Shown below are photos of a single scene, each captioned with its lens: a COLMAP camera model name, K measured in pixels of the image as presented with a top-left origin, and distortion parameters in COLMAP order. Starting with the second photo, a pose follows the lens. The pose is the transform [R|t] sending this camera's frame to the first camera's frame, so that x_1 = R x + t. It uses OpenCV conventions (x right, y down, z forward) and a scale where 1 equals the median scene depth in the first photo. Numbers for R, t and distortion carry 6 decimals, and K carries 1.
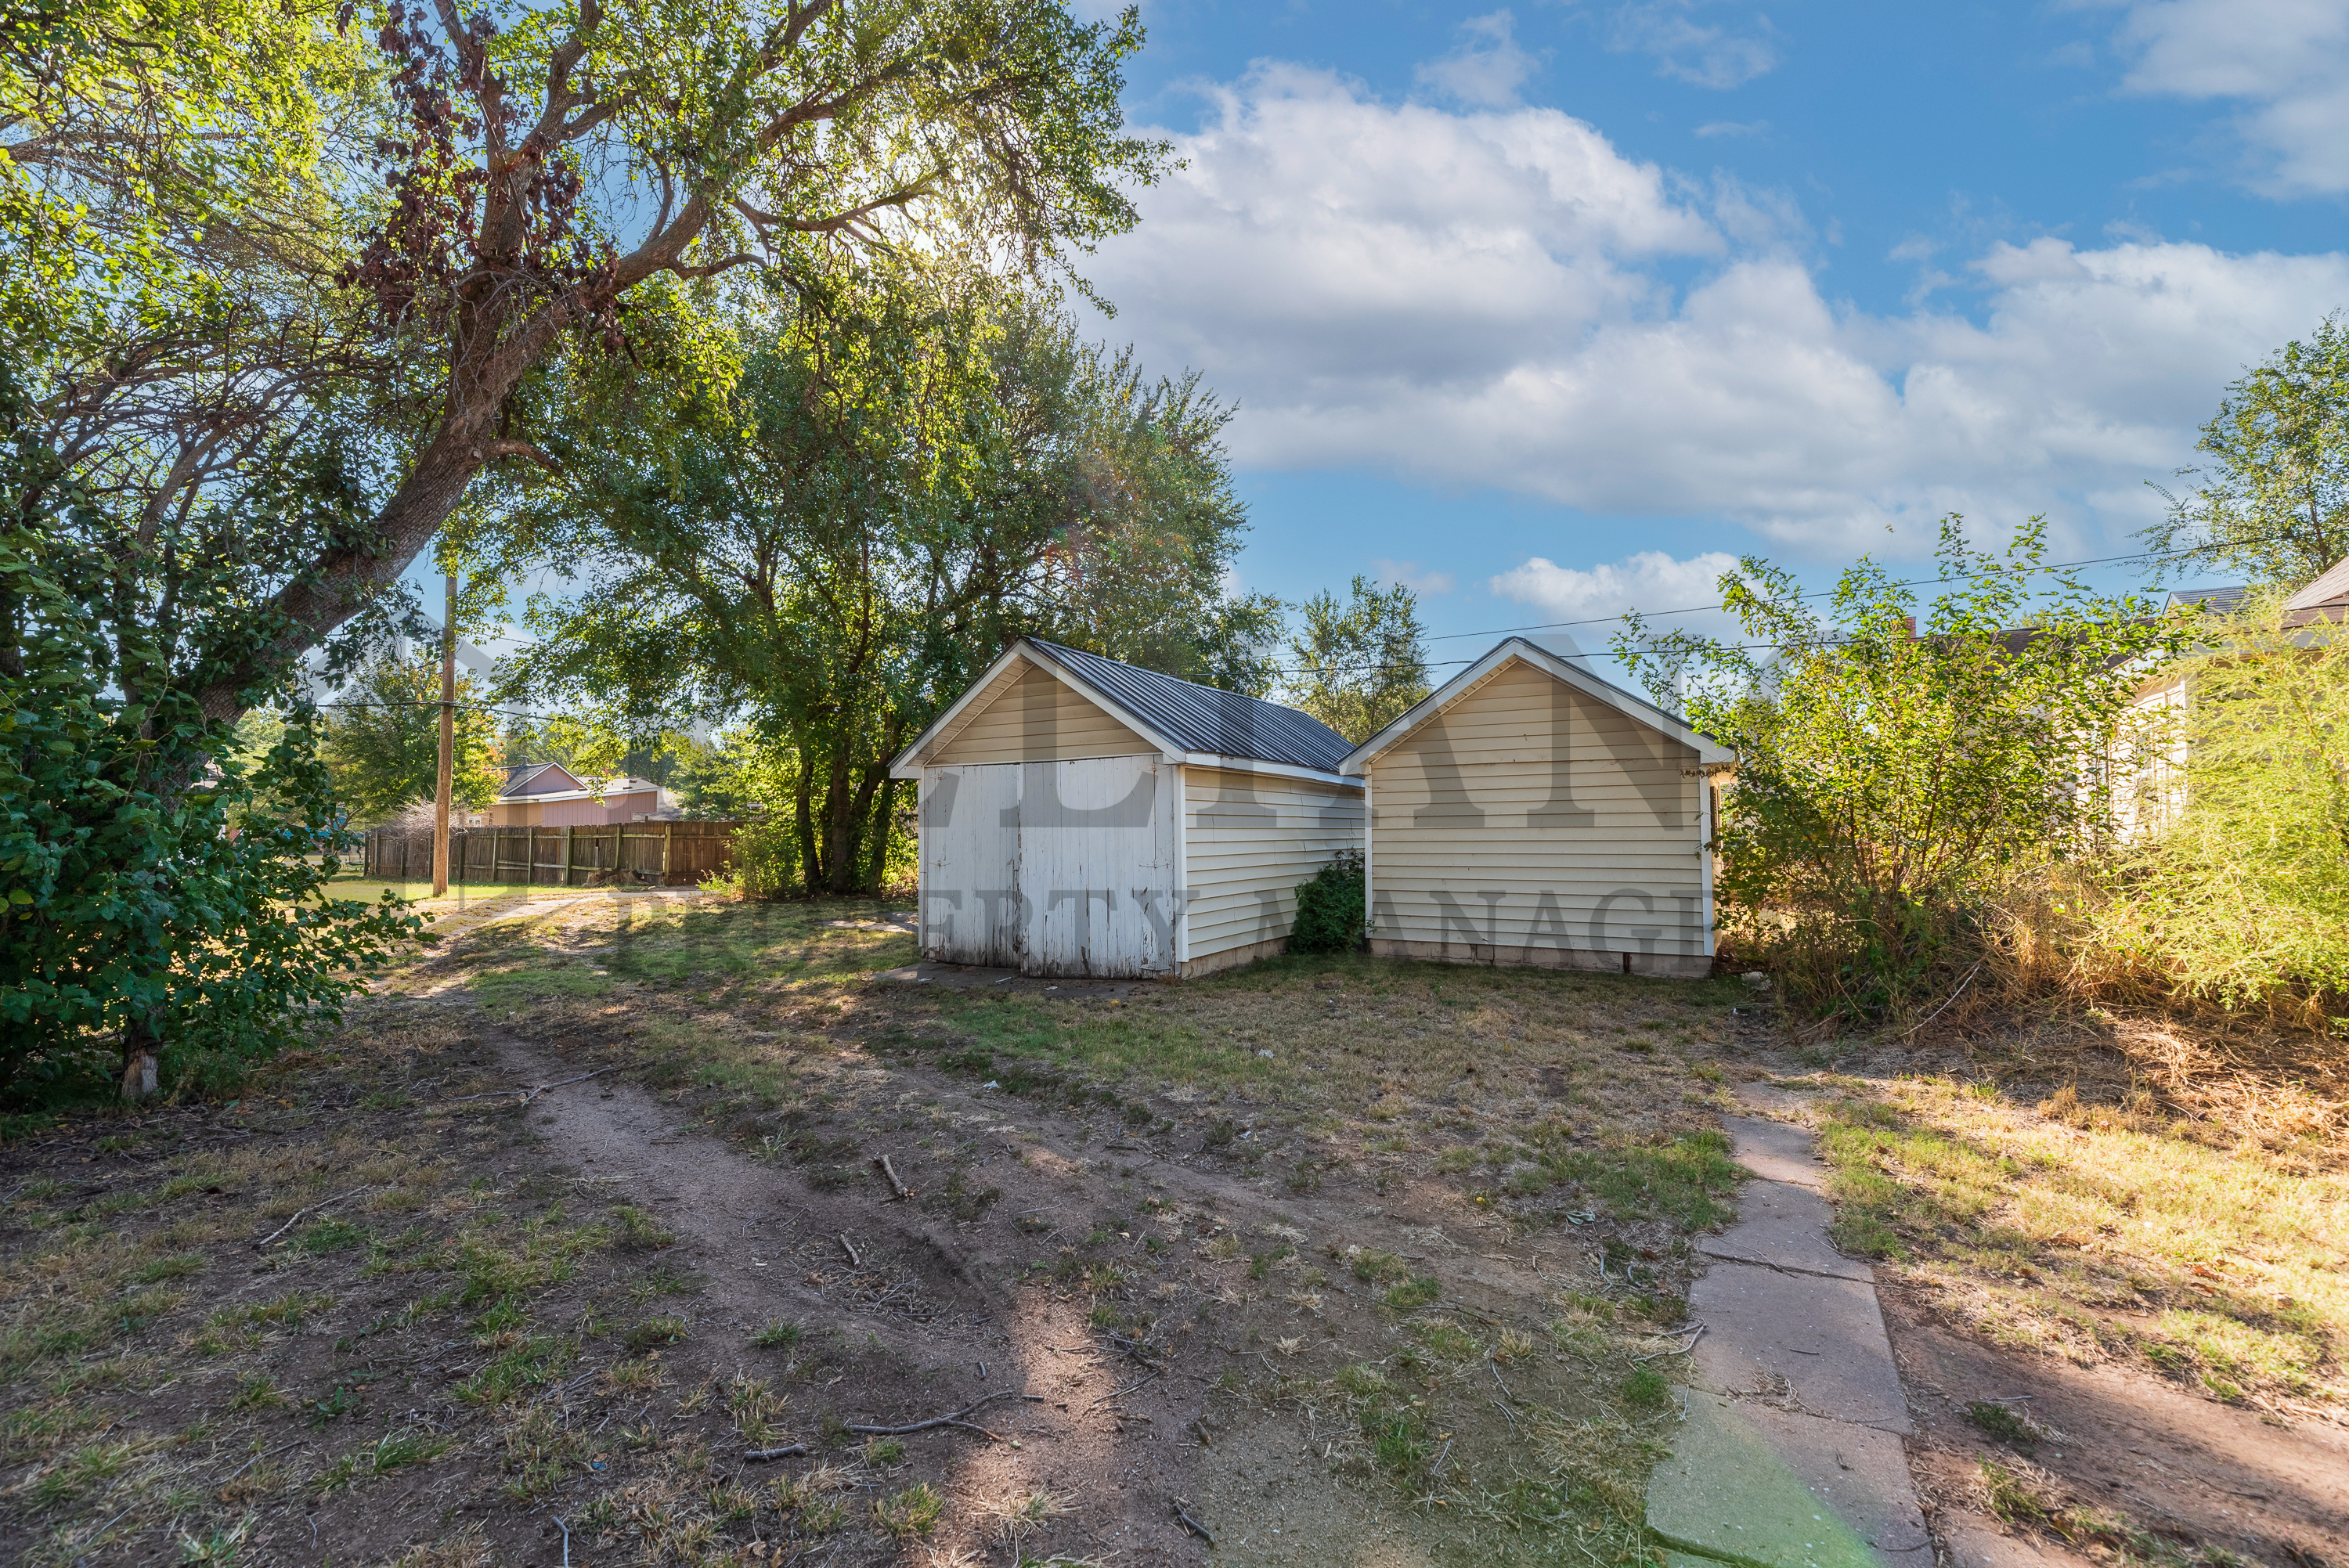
lens RADIAL K [[917.8, 0, 1174.5], [0, 917.8, 784.0], [0, 0, 1]] dist [-0.002036, -0.000365]
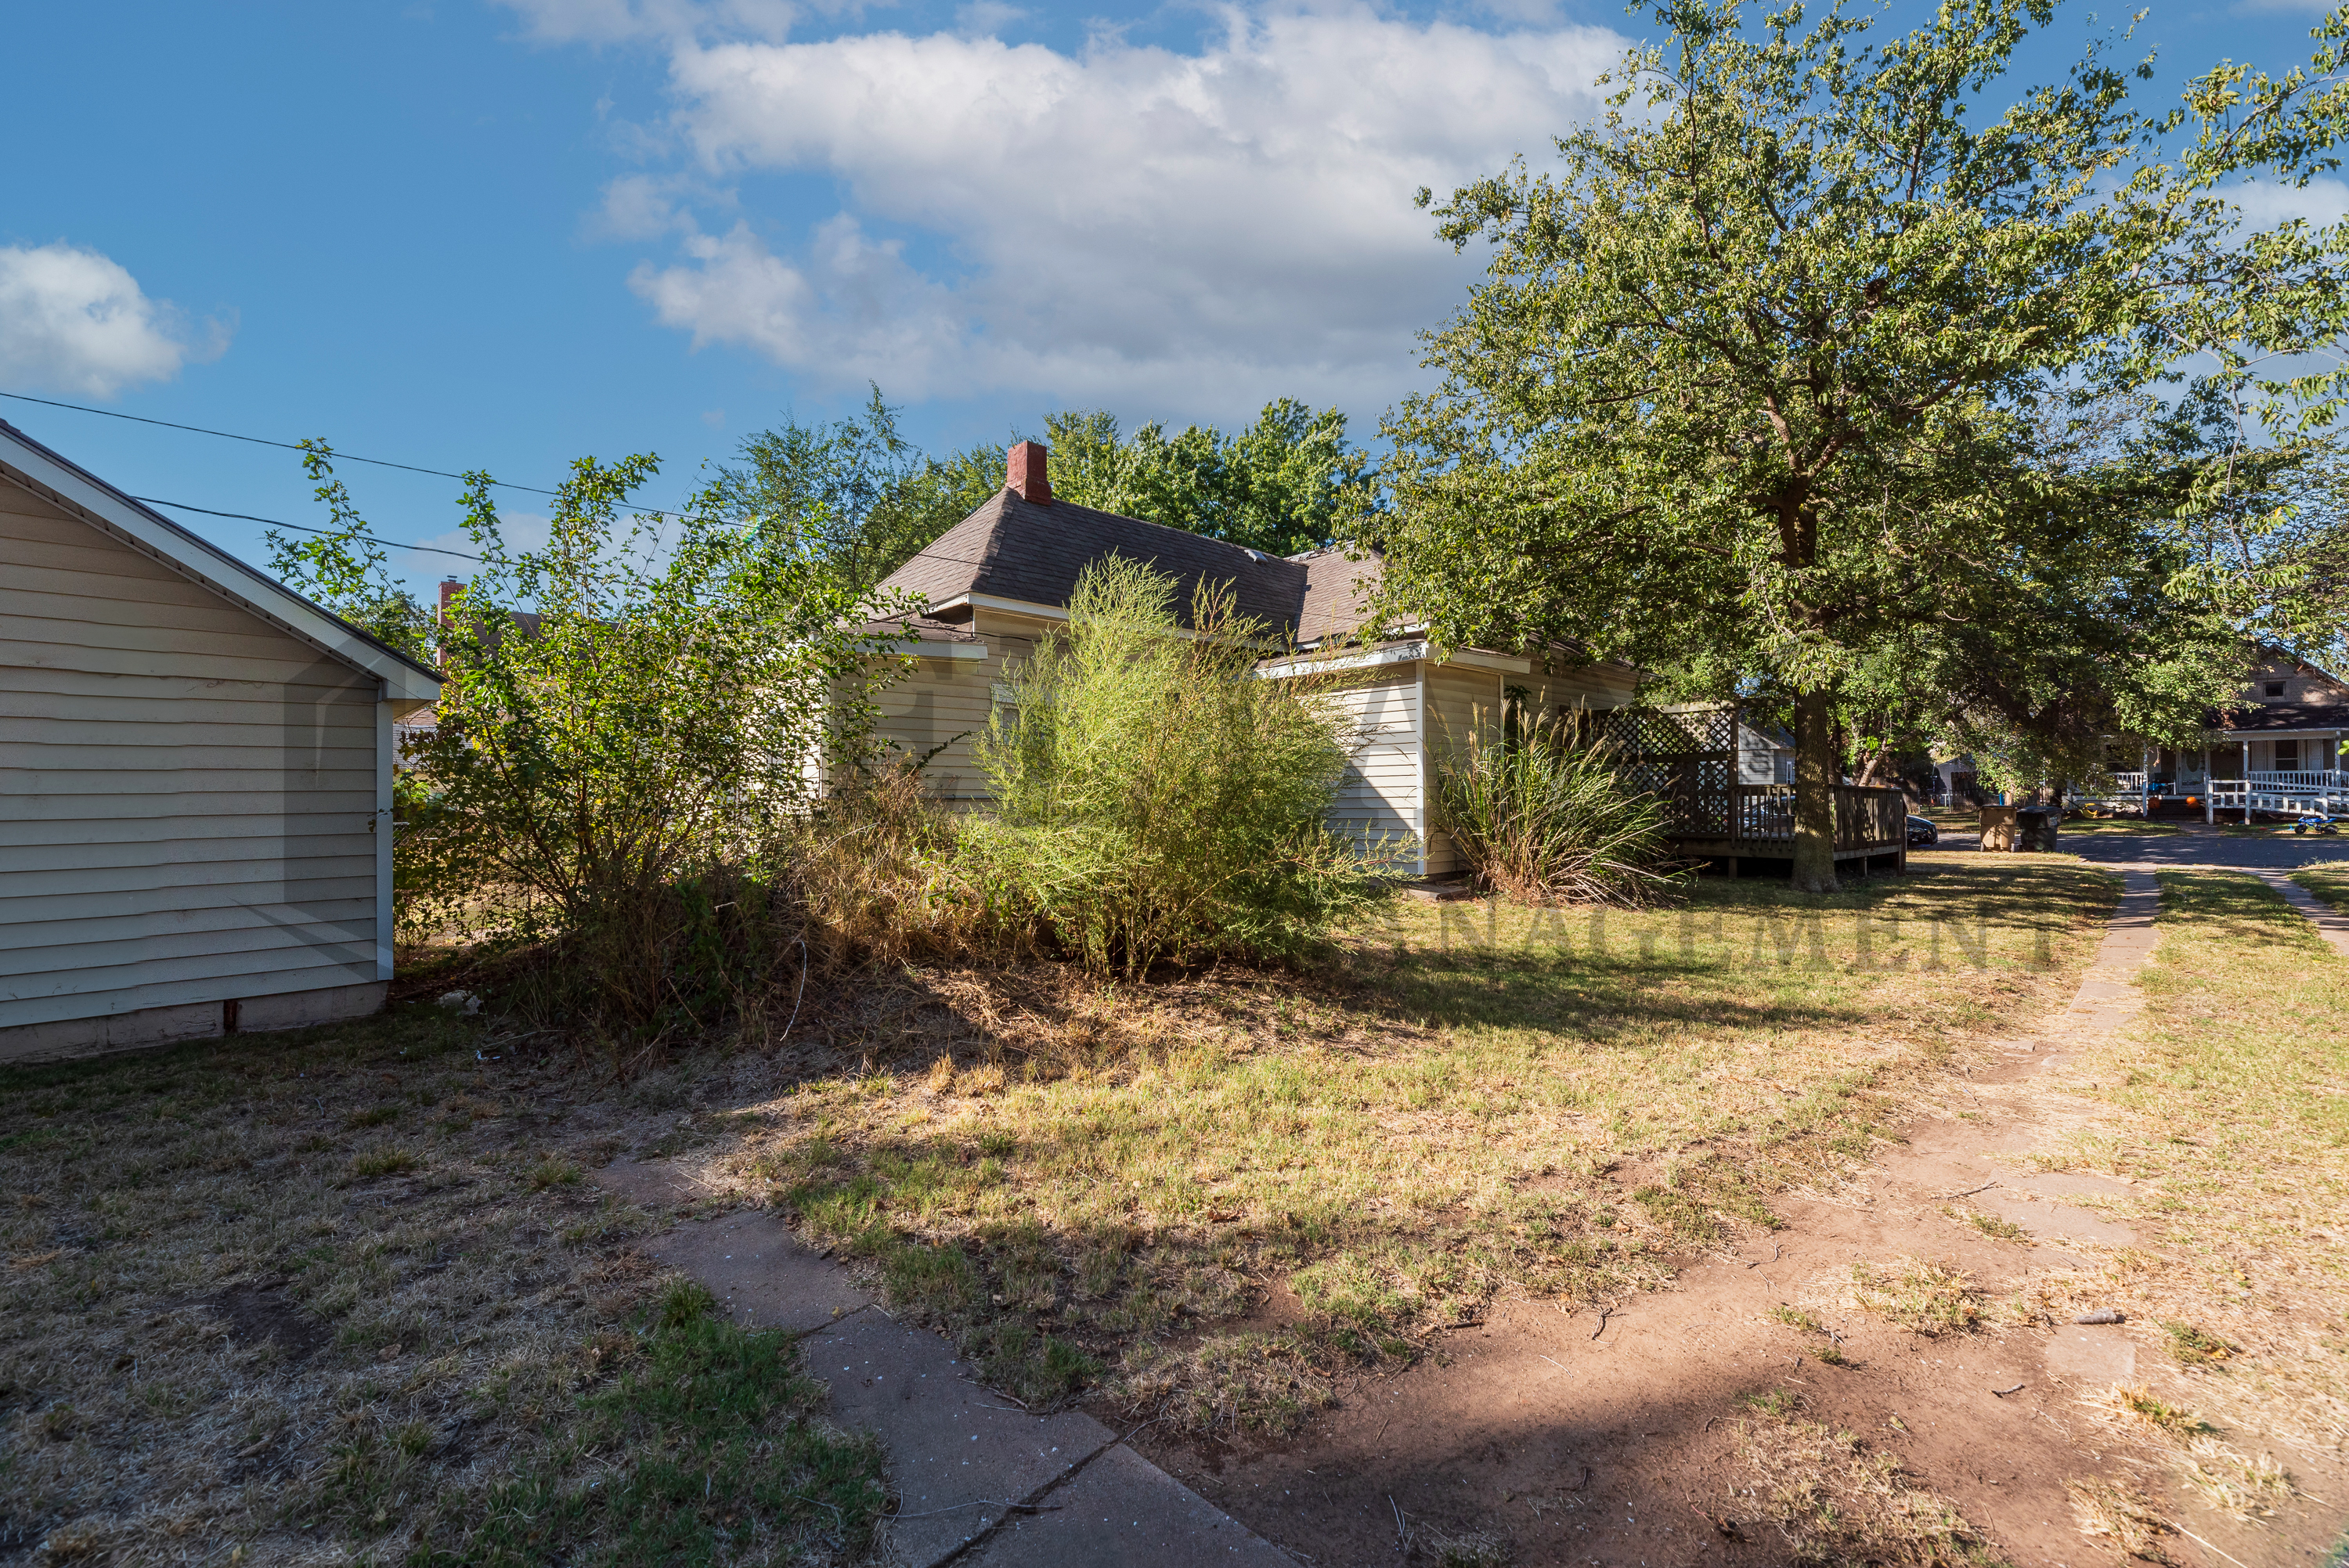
lens RADIAL K [[917.8, 0, 1174.5], [0, 917.8, 784.0], [0, 0, 1]] dist [-0.002036, -0.000365]
pose [[0.223843, 0.004606, 0.974614, 0.051250], [-0.033668, 0.999429, 0.003010, 0.022388], [-0.974044, -0.033487, 0.223870, 0.533537]]
